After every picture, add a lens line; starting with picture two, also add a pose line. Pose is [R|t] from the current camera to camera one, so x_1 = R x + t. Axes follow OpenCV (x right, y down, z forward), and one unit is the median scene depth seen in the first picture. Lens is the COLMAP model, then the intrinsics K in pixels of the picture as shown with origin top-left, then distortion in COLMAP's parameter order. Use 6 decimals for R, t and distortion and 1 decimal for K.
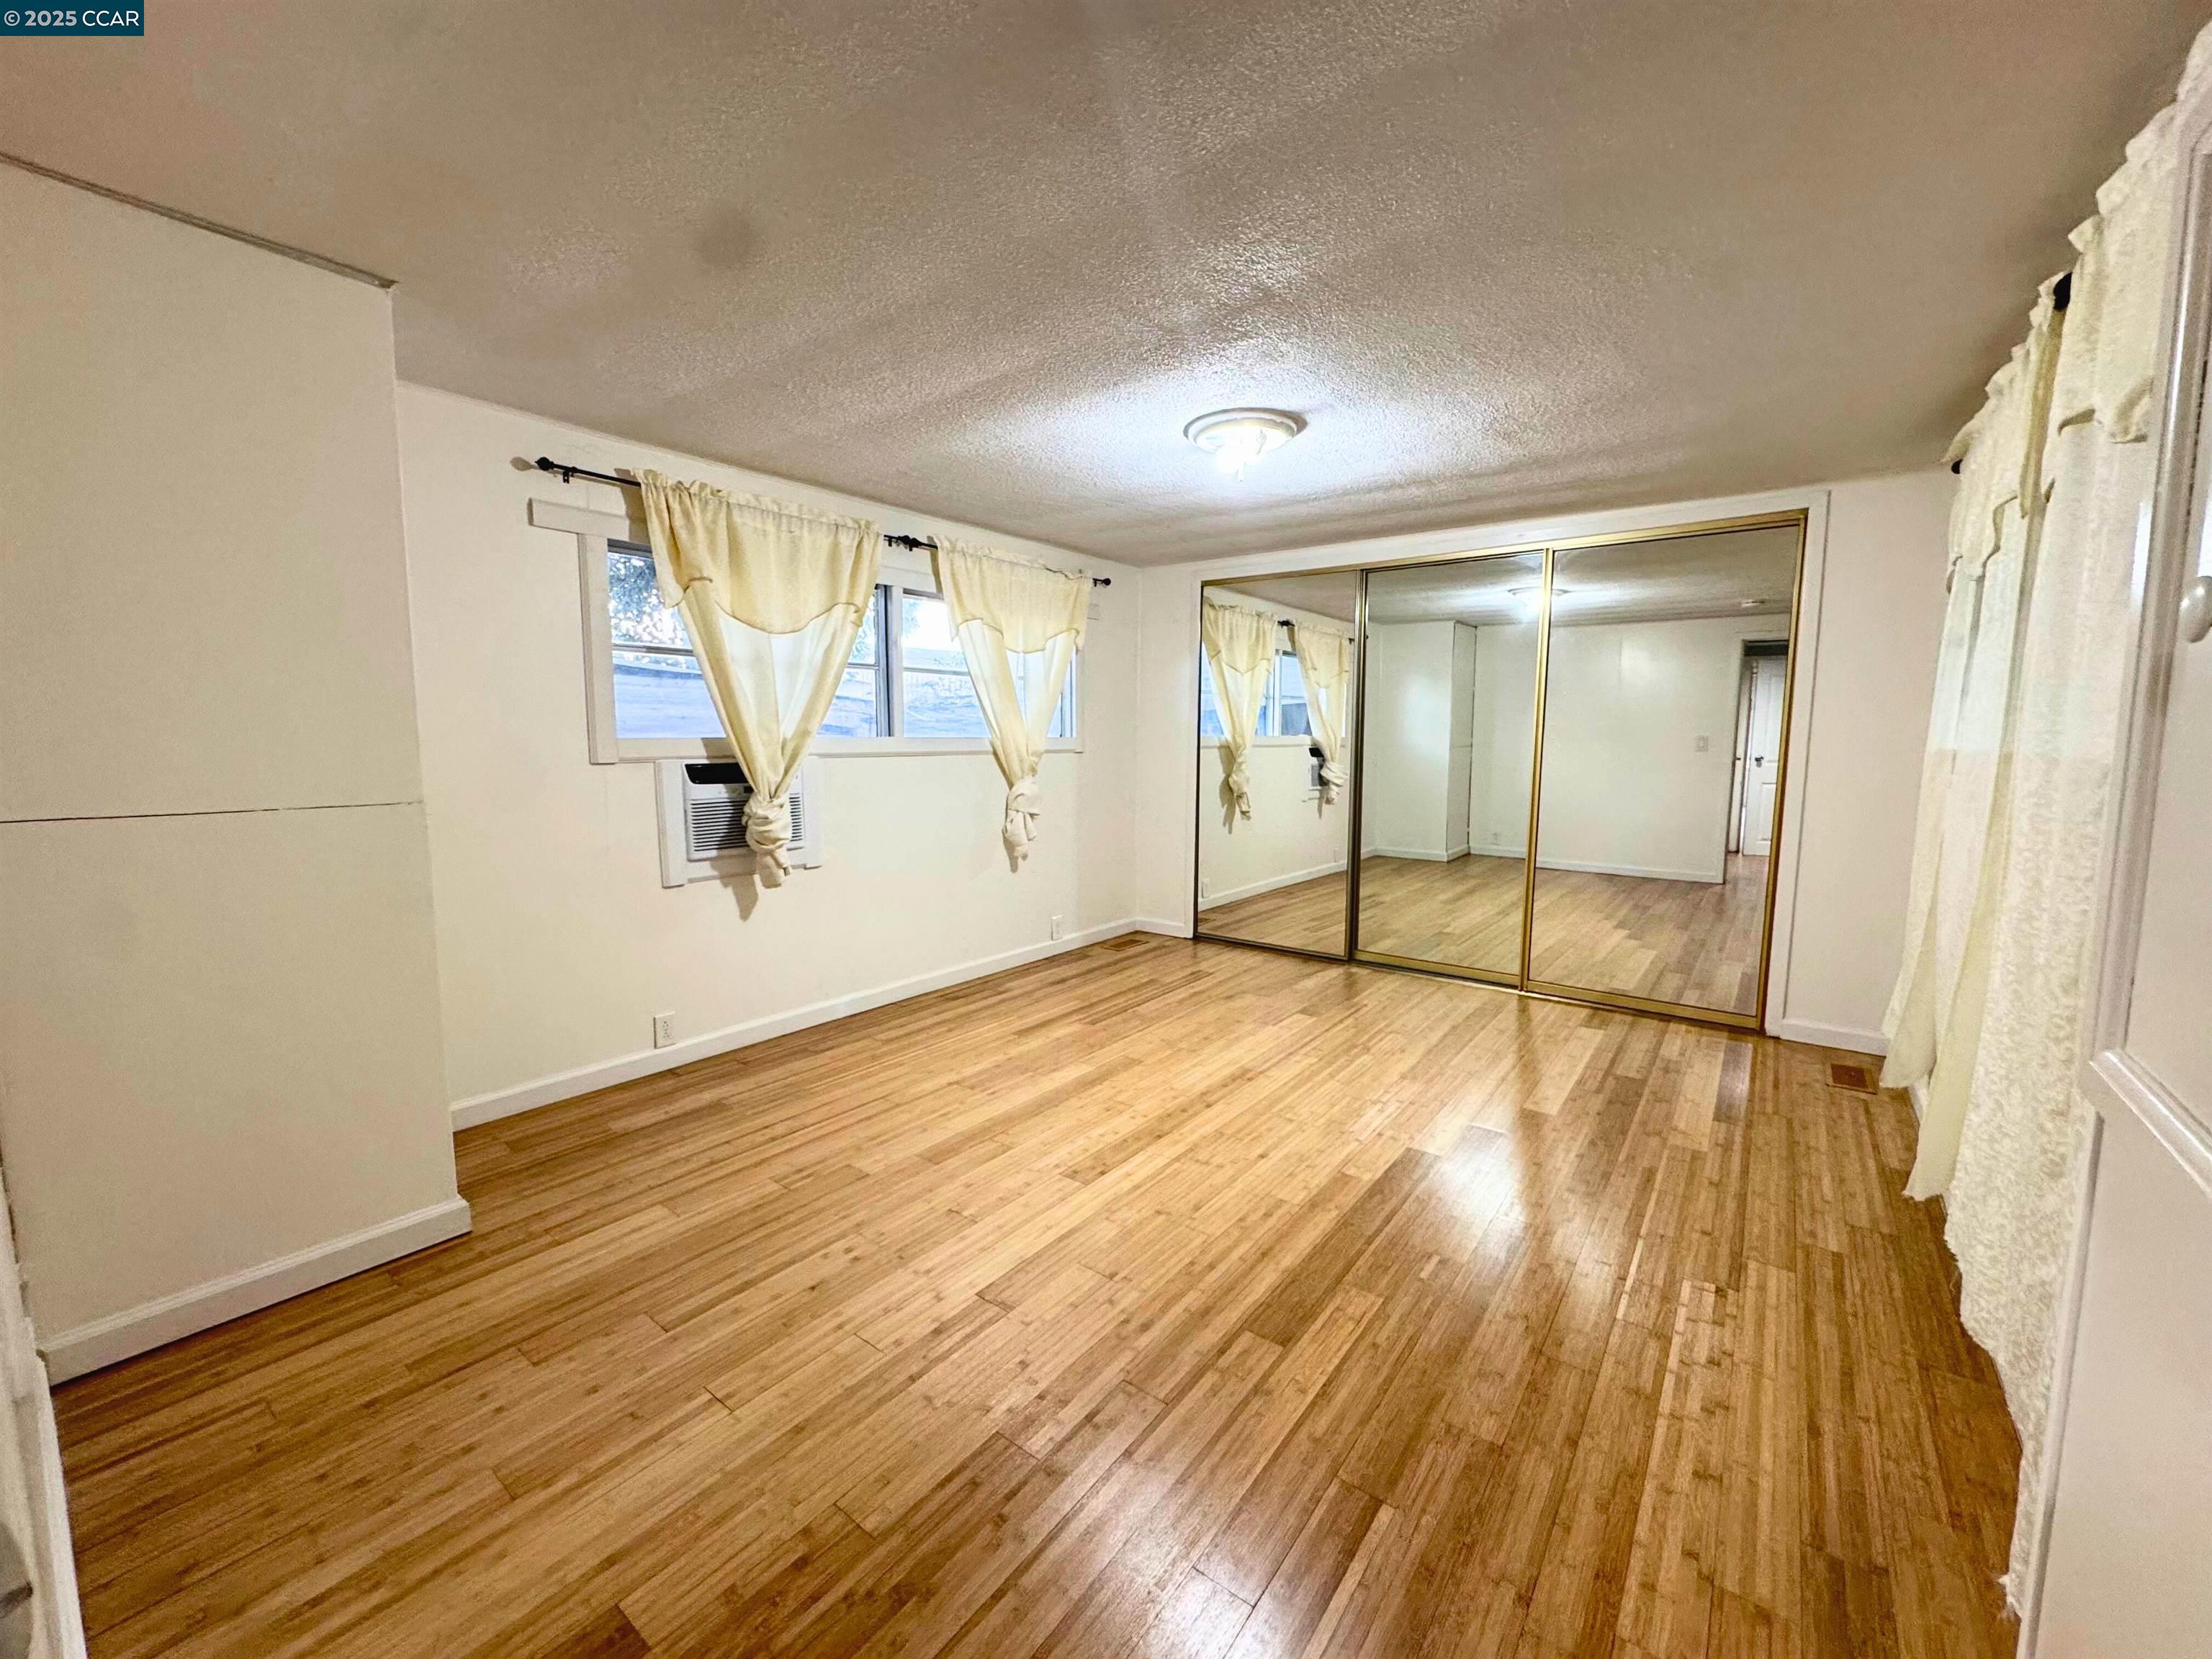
lens RADIAL K [[884.7, 0, 1104.4], [0, 884.7, 825.4], [0, 0, 1]] dist [-0.004039, -0.000135]
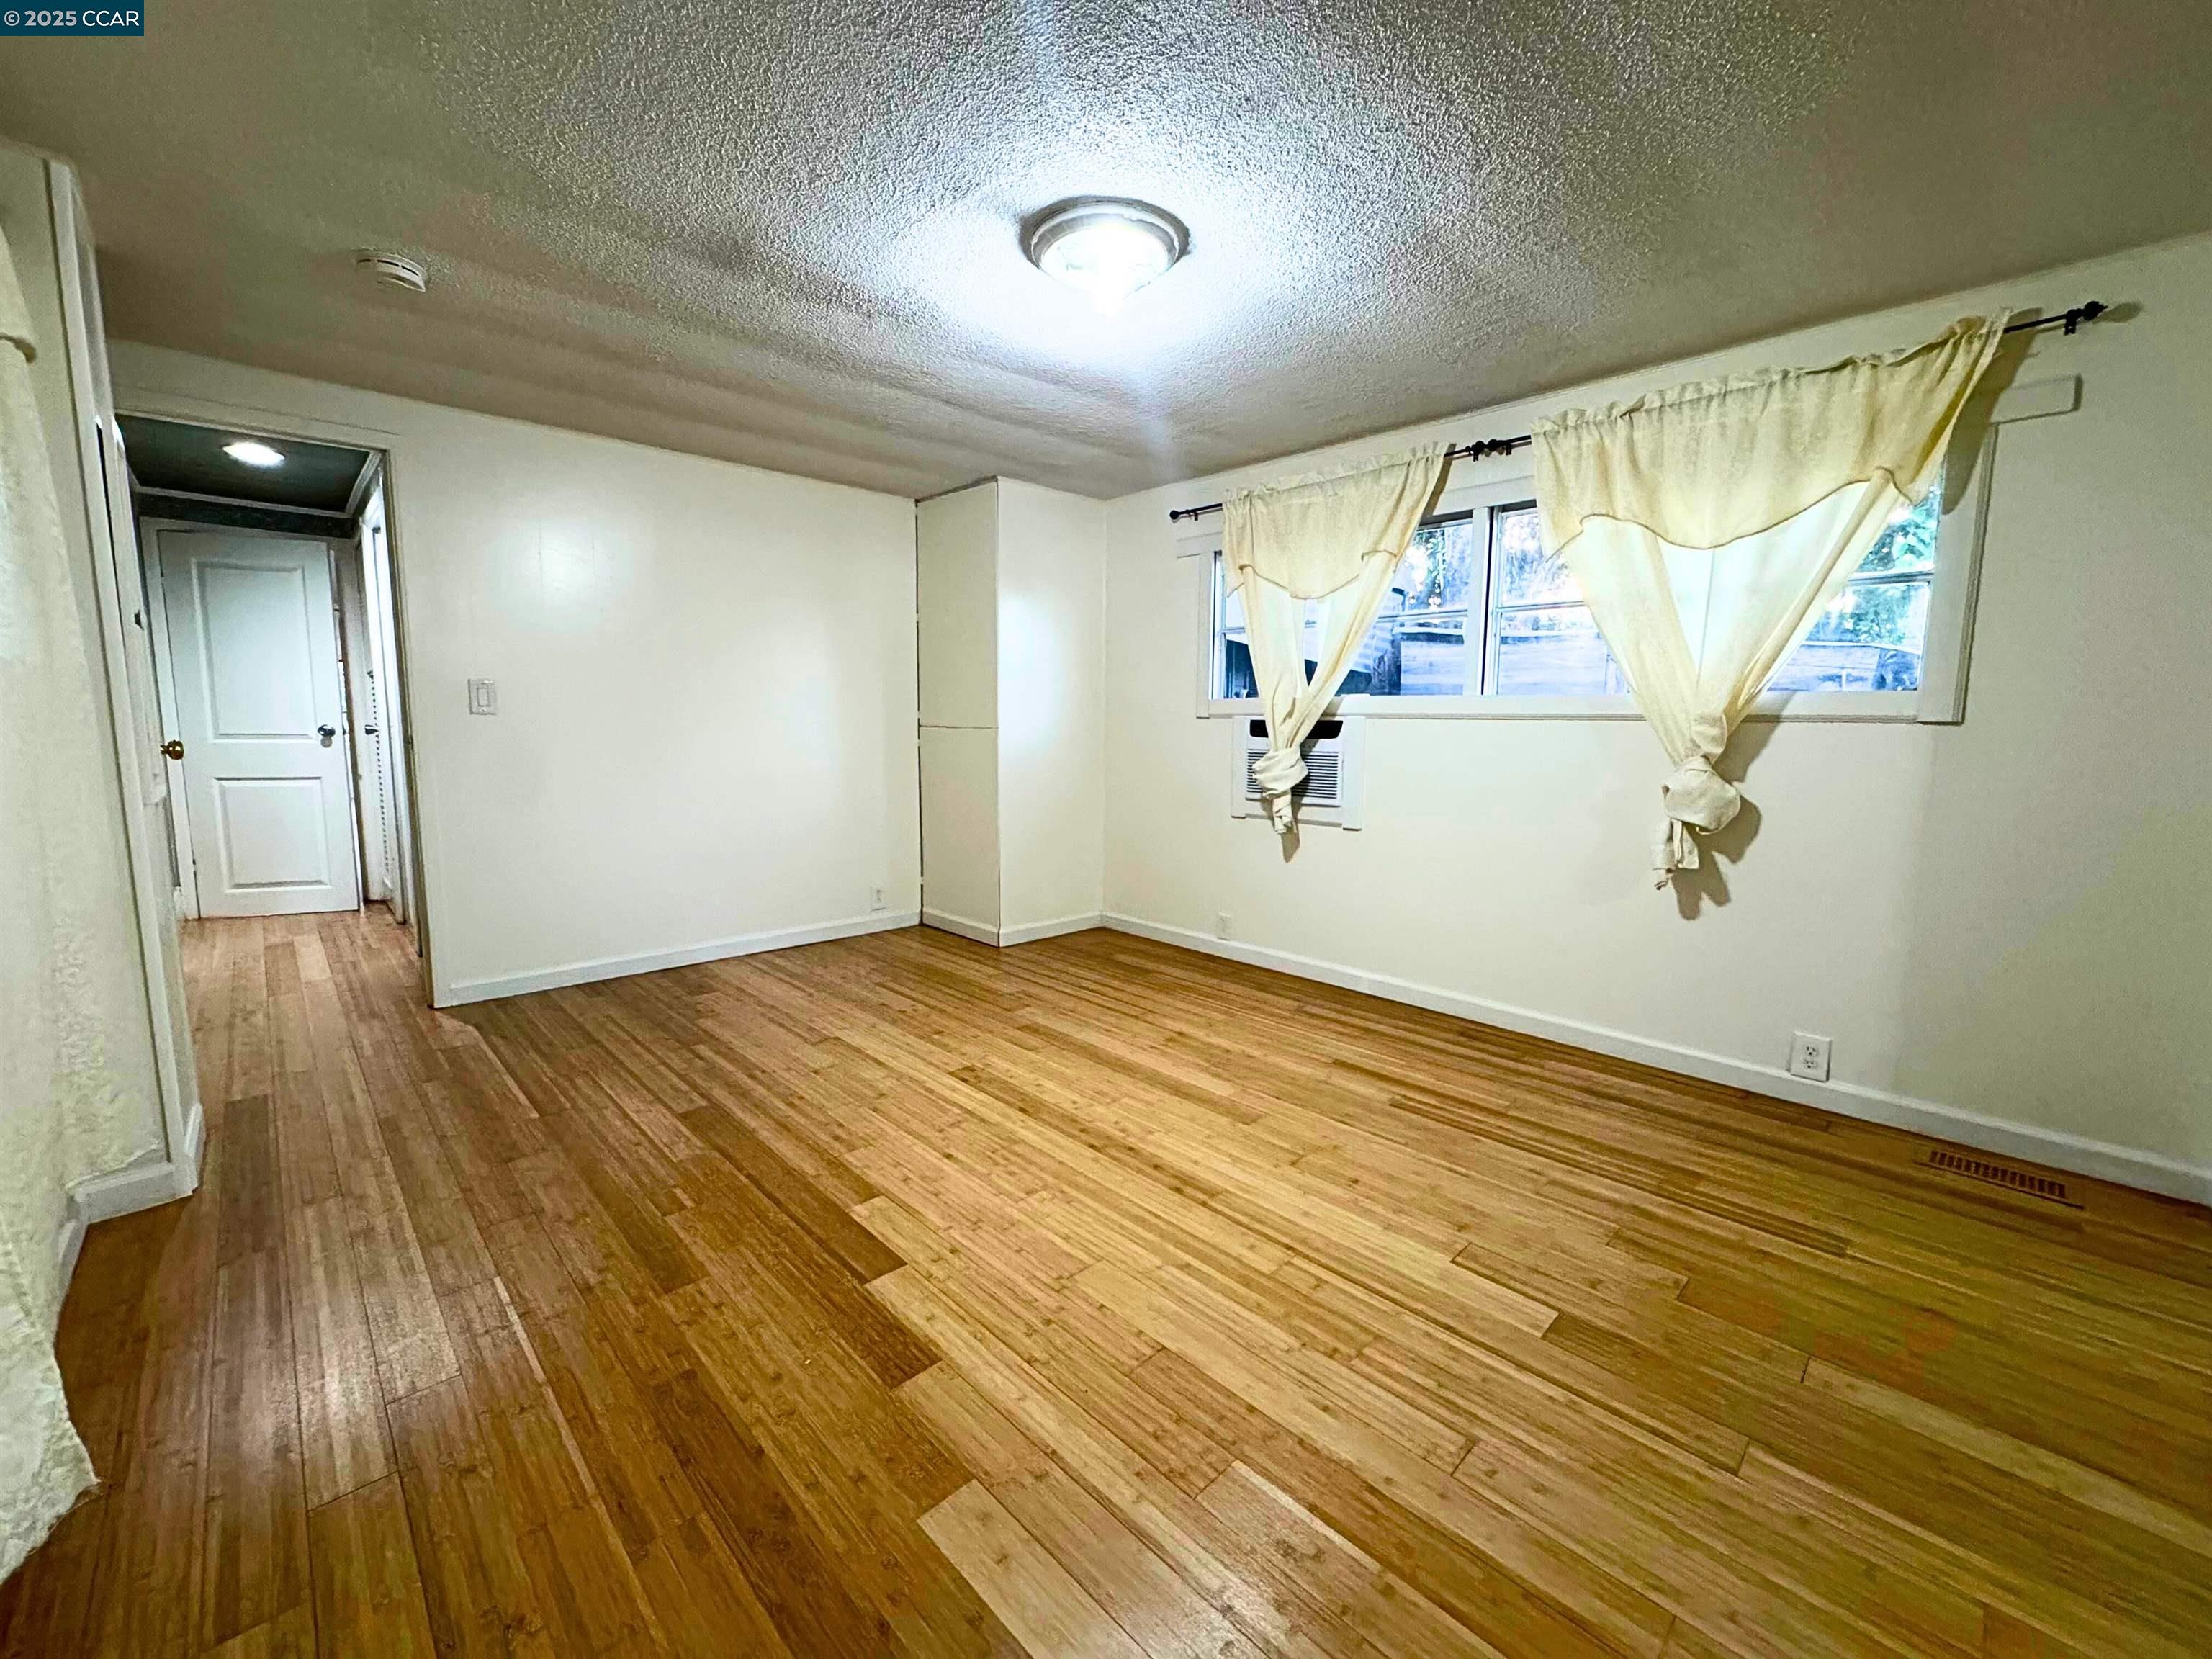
lens RADIAL K [[884.7, 0, 1104.2], [0, 884.7, 829.5], [0, 0, 1]] dist [-0.004039, -0.000135]
pose [[-0.146382, 0.118237, -0.982137, 0.900112], [-0.111426, 0.984542, 0.135134, -0.073383], [0.982933, 0.129216, -0.130944, 1.128034]]
